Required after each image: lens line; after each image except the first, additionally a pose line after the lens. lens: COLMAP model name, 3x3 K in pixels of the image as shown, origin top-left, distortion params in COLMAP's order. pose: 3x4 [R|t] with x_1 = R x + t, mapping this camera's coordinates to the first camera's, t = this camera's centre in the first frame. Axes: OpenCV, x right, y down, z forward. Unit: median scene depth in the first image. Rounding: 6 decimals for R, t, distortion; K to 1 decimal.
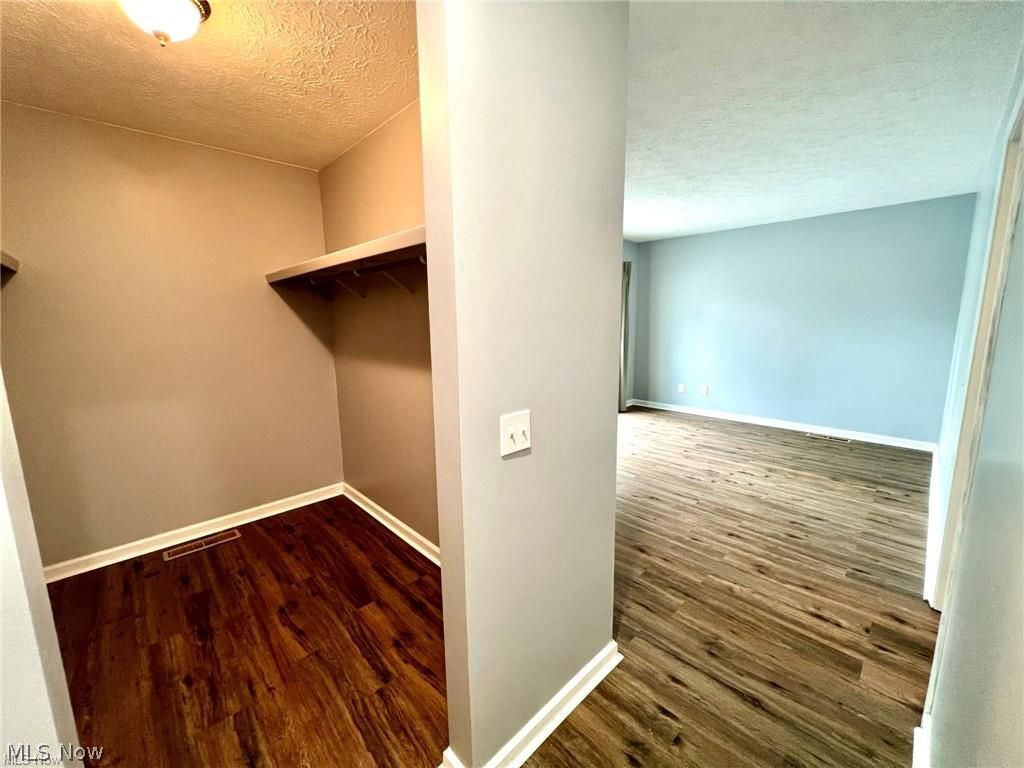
lens RADIAL K [[409.3, 0, 512.0], [0, 409.3, 384.0], [0, 0, 1]] dist [-0.001344, 0.000098]
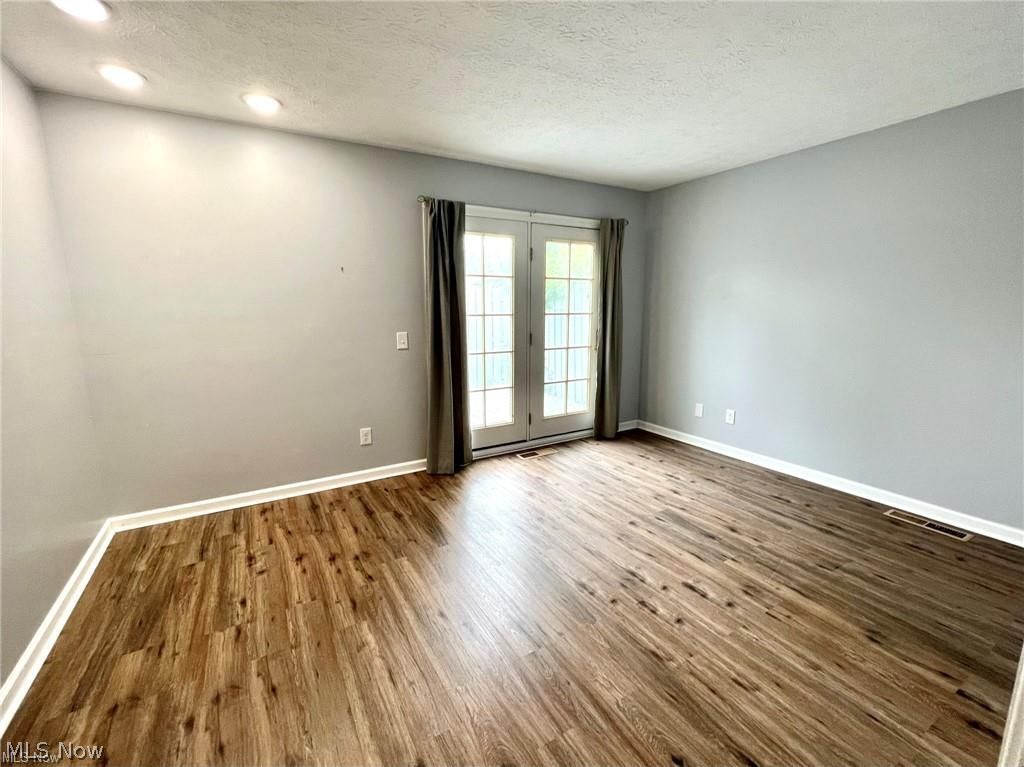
lens RADIAL K [[446.7, 0, 512.0], [0, 446.7, 383.5], [0, 0, 1]] dist [-0.001491, 0.000299]
pose [[0.972438, 0.049099, -0.227932, 0.487901], [-0.045501, 0.998743, 0.021017, -0.059008], [0.228677, -0.010066, 0.973450, 0.397414]]
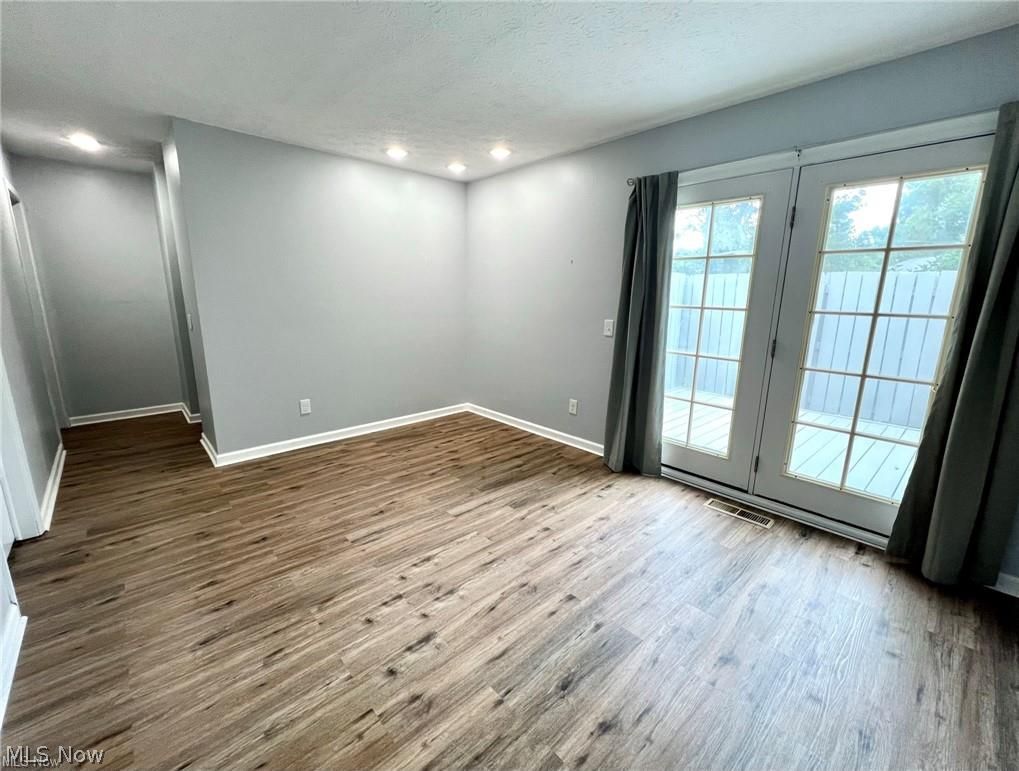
lens RADIAL K [[428.5, 0, 509.5], [0, 428.5, 385.5], [0, 0, 1]] dist [-0.000219, -0.000053]
pose [[-0.024165, 0.224939, -0.974073, 1.019292], [-0.175480, 0.958275, 0.225644, -0.178935], [0.984186, 0.176383, 0.016316, 1.103499]]
